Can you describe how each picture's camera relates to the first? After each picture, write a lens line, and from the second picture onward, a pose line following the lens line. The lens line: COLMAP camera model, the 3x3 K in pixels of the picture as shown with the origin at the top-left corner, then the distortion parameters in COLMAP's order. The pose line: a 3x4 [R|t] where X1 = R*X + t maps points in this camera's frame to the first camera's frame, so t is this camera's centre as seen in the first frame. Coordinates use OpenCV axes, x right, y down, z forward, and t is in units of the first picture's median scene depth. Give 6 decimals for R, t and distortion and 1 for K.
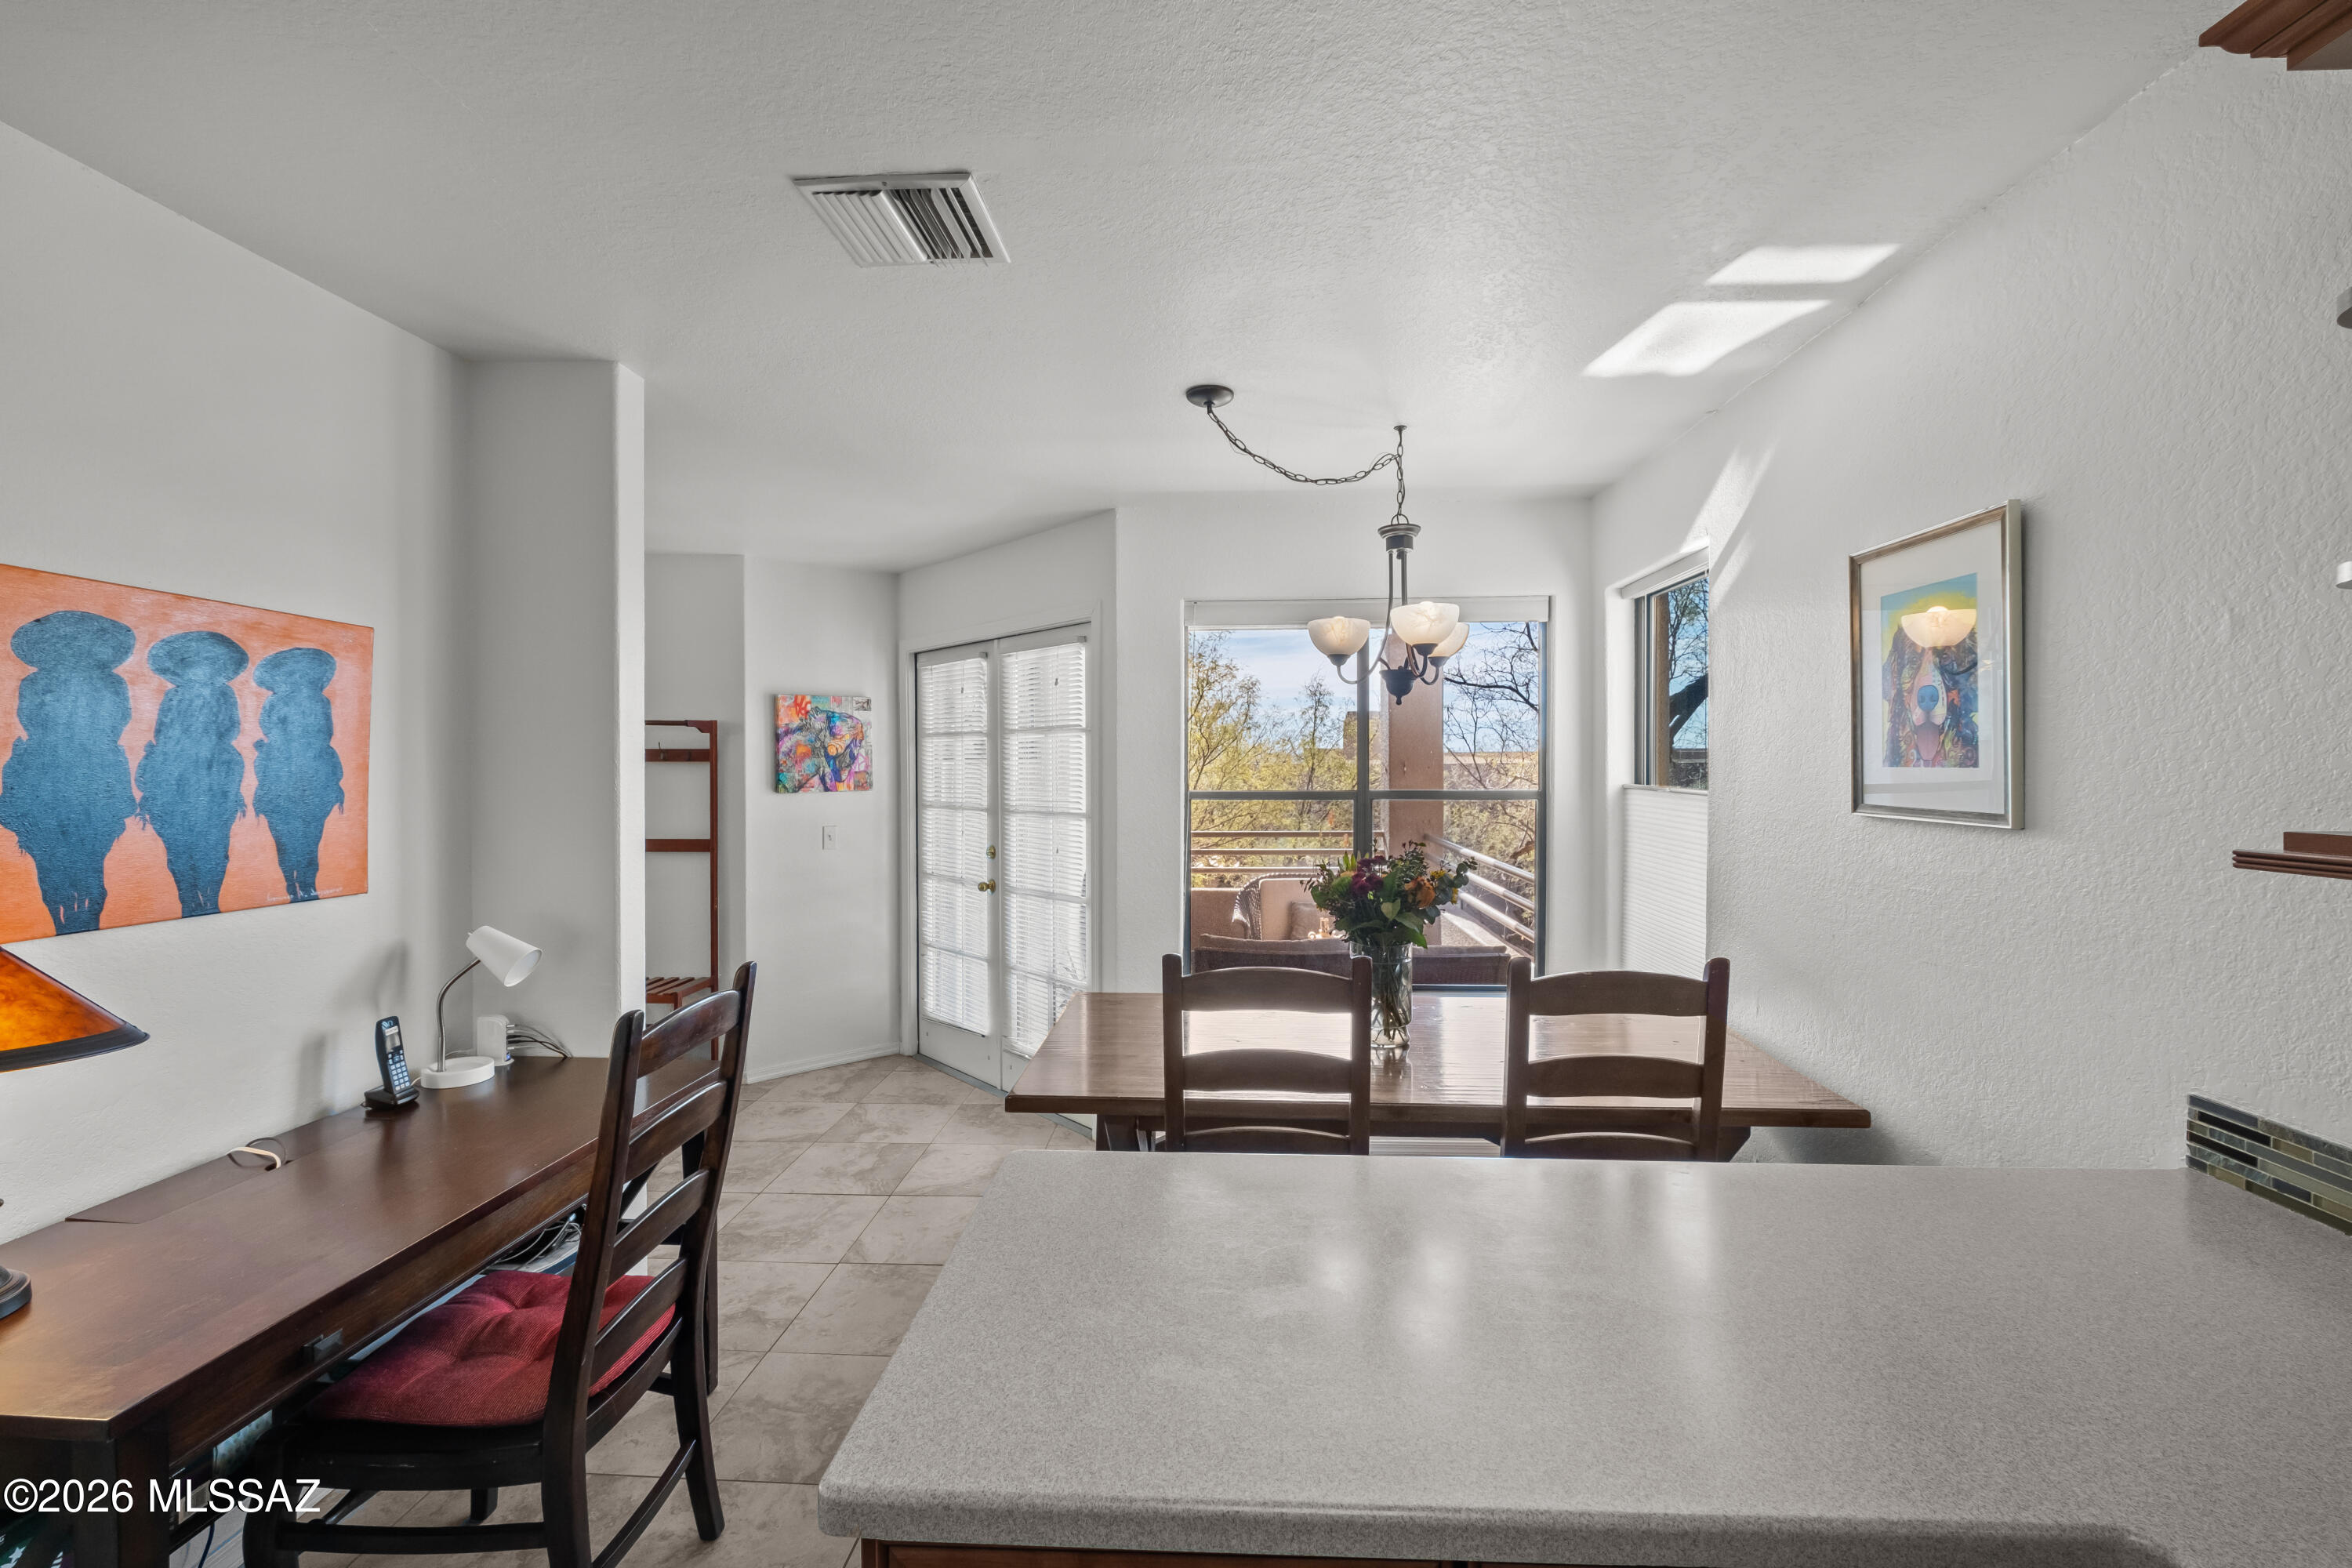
lens RADIAL K [[1034.1, 0, 1194.3], [0, 1034.1, 771.9], [0, 0, 1]] dist [0.000874, -0.004116]
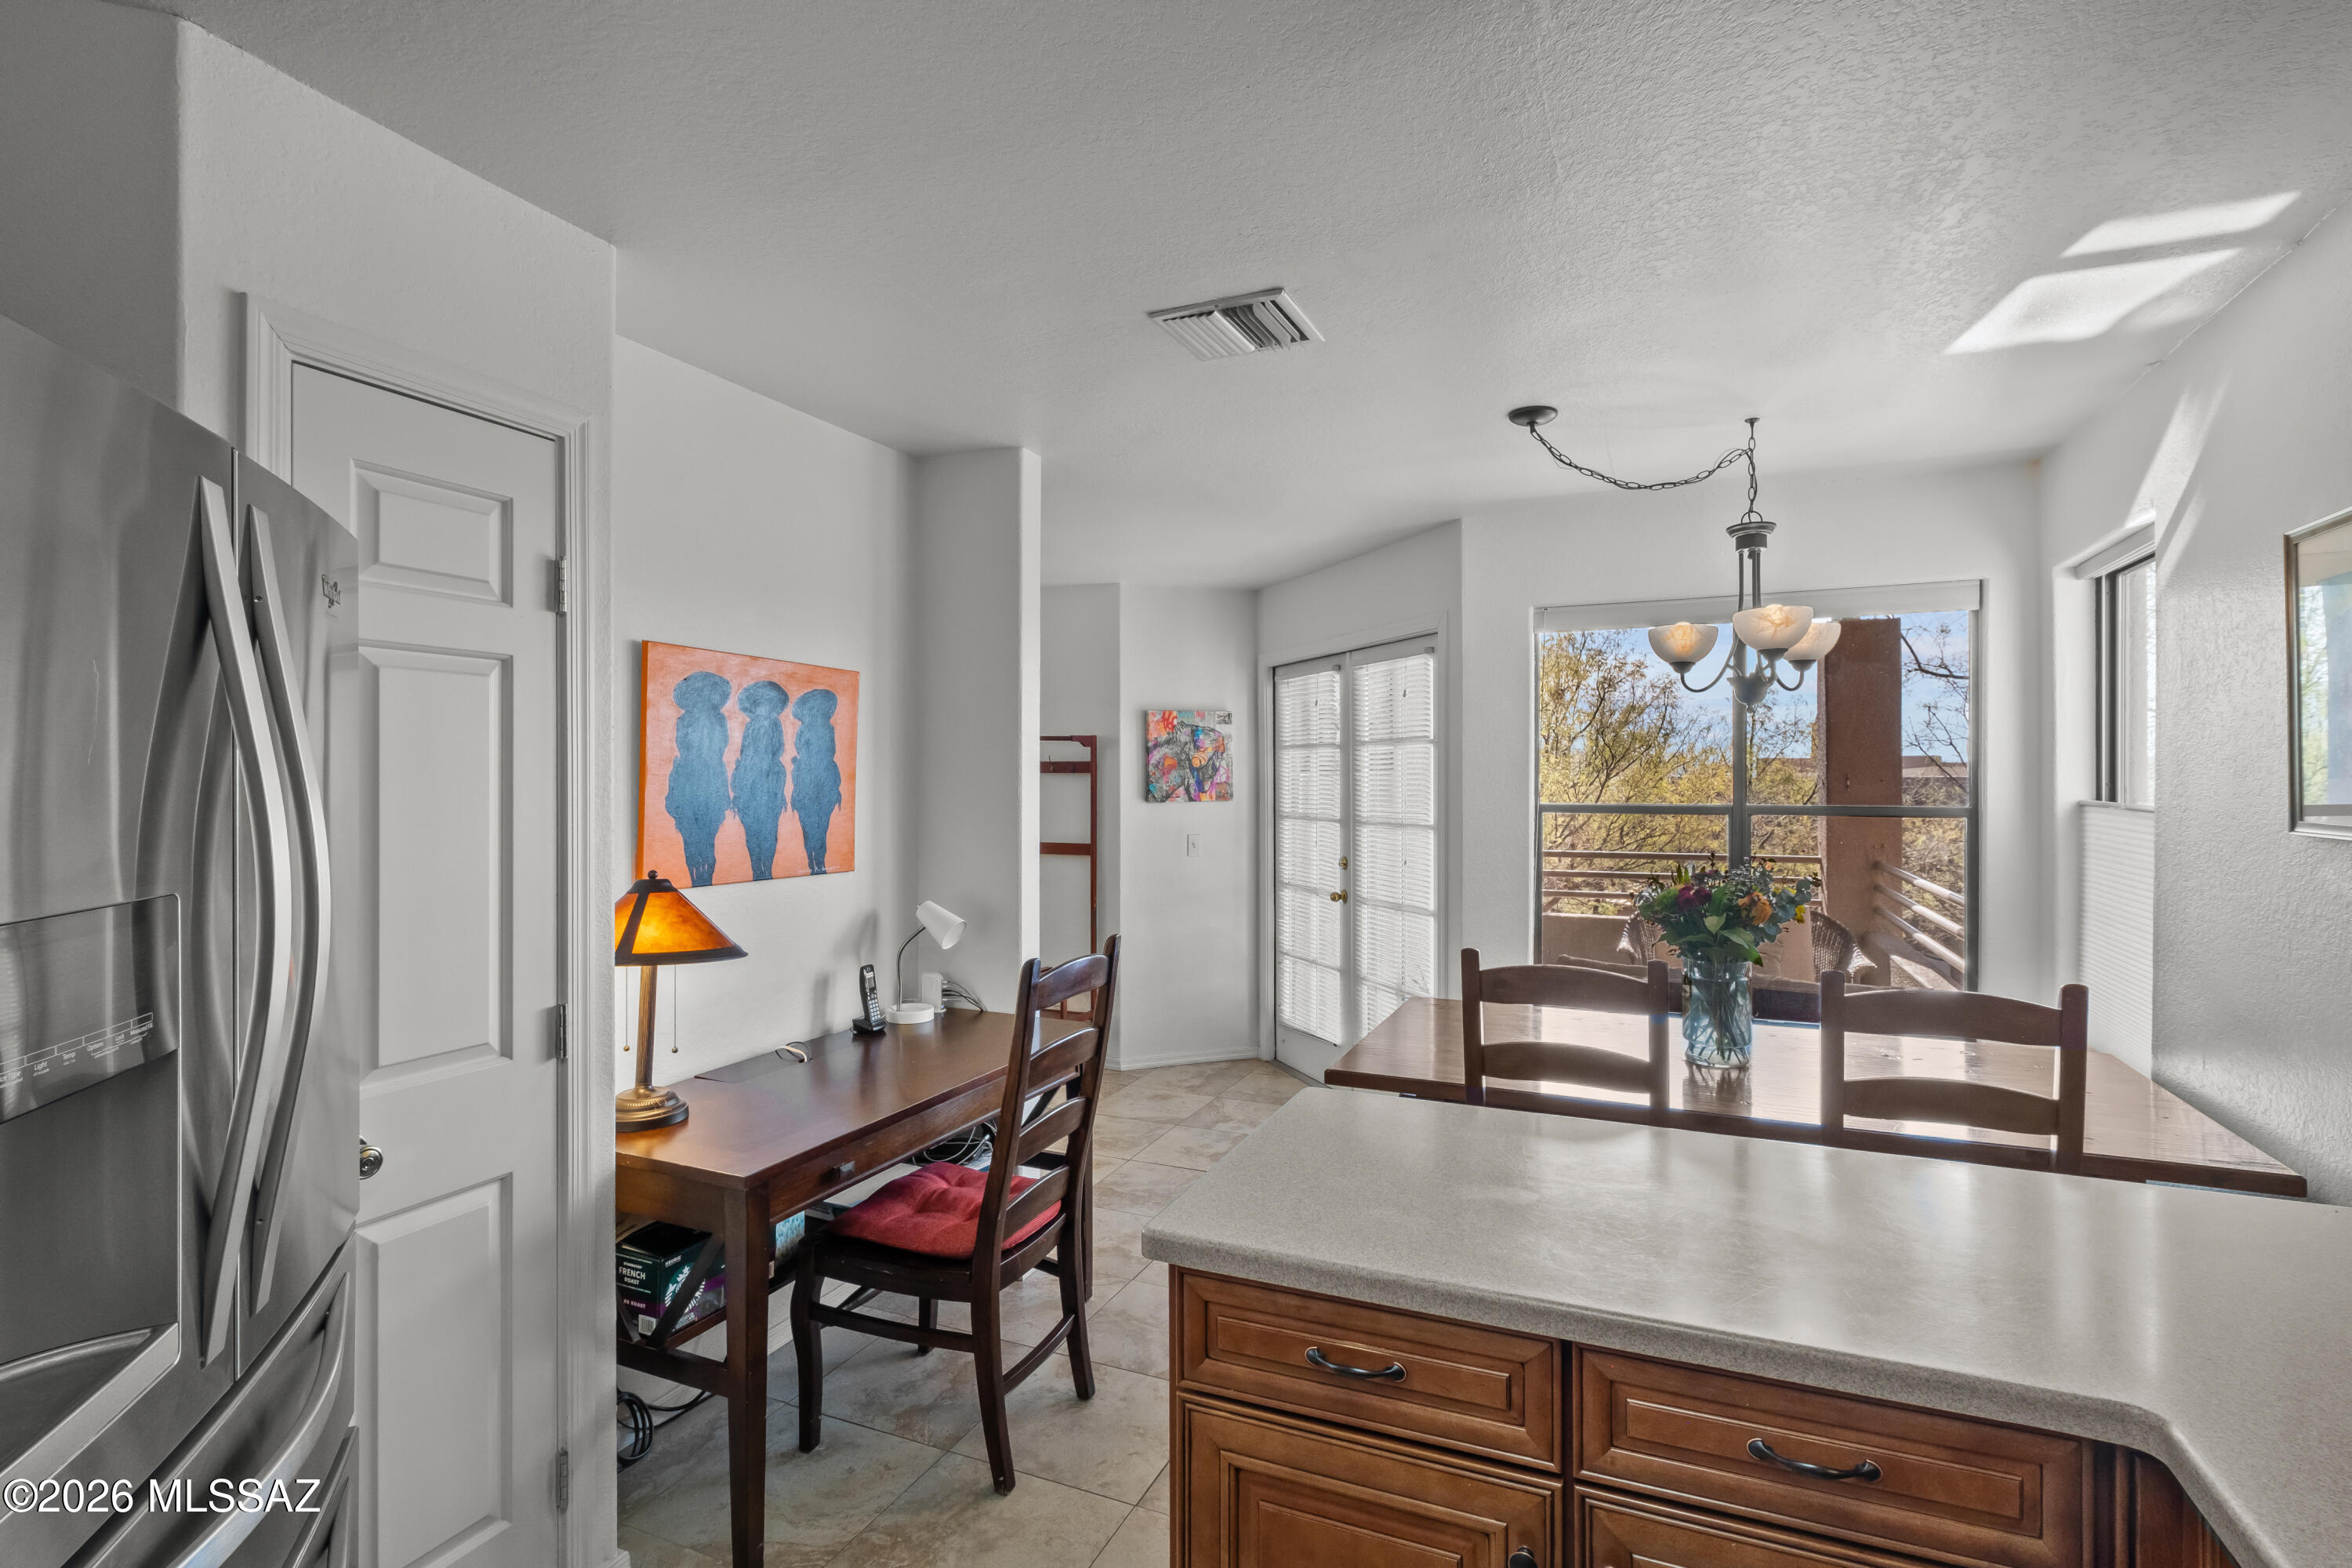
lens RADIAL K [[1107.3, 0, 1168.4], [0, 1107.3, 777.6], [0, 0, 1]] dist [0.001051, -0.000246]
pose [[0.932420, 0.001925, -0.361372, 0.085049], [-0.004203, 0.999976, -0.005518, 0.002868], [0.361352, 0.006664, 0.932406, -0.170437]]
